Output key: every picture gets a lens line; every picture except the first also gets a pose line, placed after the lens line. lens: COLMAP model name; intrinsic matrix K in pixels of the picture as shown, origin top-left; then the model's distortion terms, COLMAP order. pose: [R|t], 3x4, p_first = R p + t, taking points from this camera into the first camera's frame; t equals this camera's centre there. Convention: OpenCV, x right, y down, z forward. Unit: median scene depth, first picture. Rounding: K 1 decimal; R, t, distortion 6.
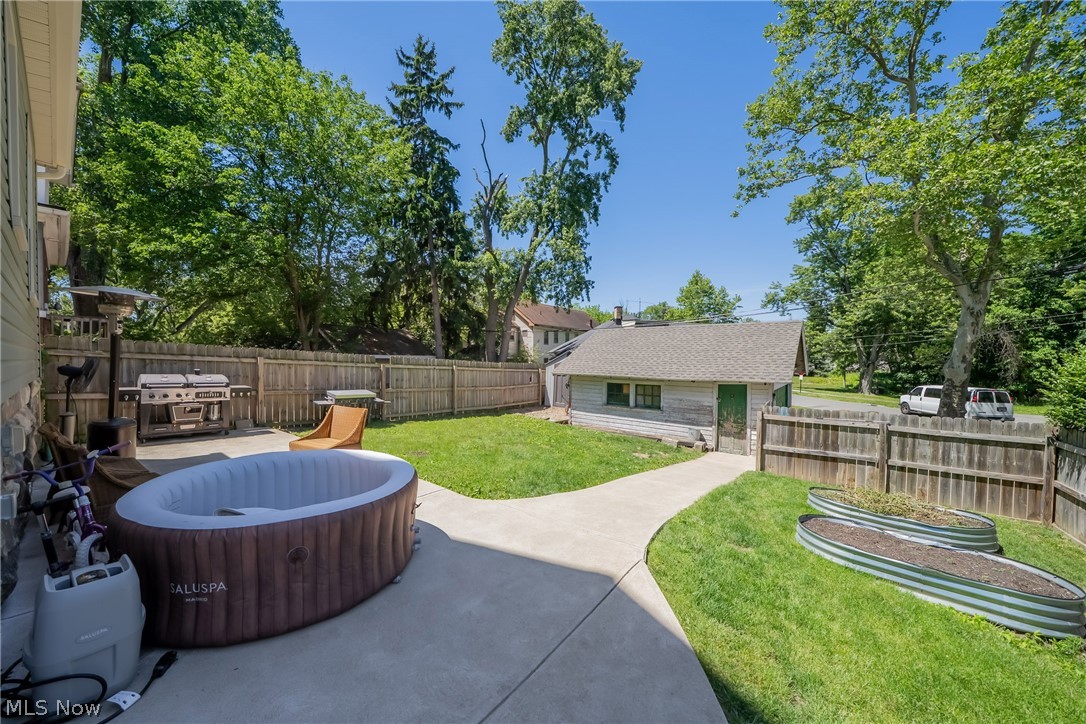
lens RADIAL K [[391.4, 0, 548.3], [0, 391.4, 362.3], [0, 0, 1]] dist [-0.018974, 0.000189]
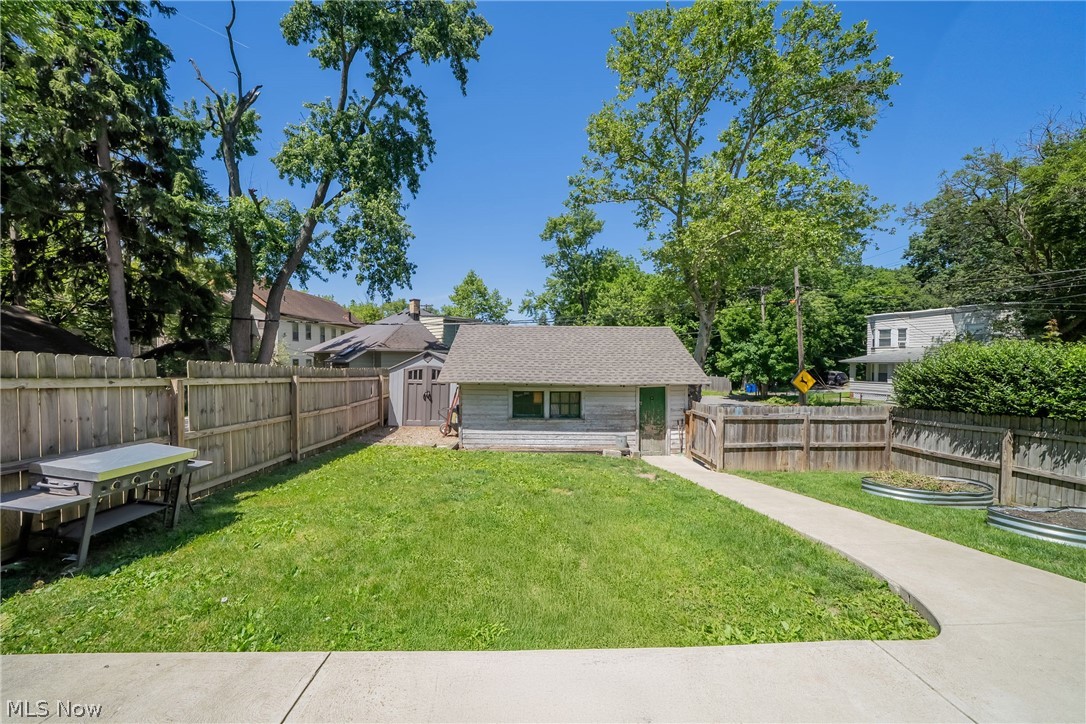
lens RADIAL K [[391.4, 0, 541.8], [0, 391.4, 361.9], [0, 0, 1]] dist [-0.018974, 0.000189]
pose [[0.763998, -0.007462, 0.645176, -0.339463], [0.007285, 0.999969, 0.002939, -0.011474], [-0.645178, 0.002455, 0.764029, 0.344818]]
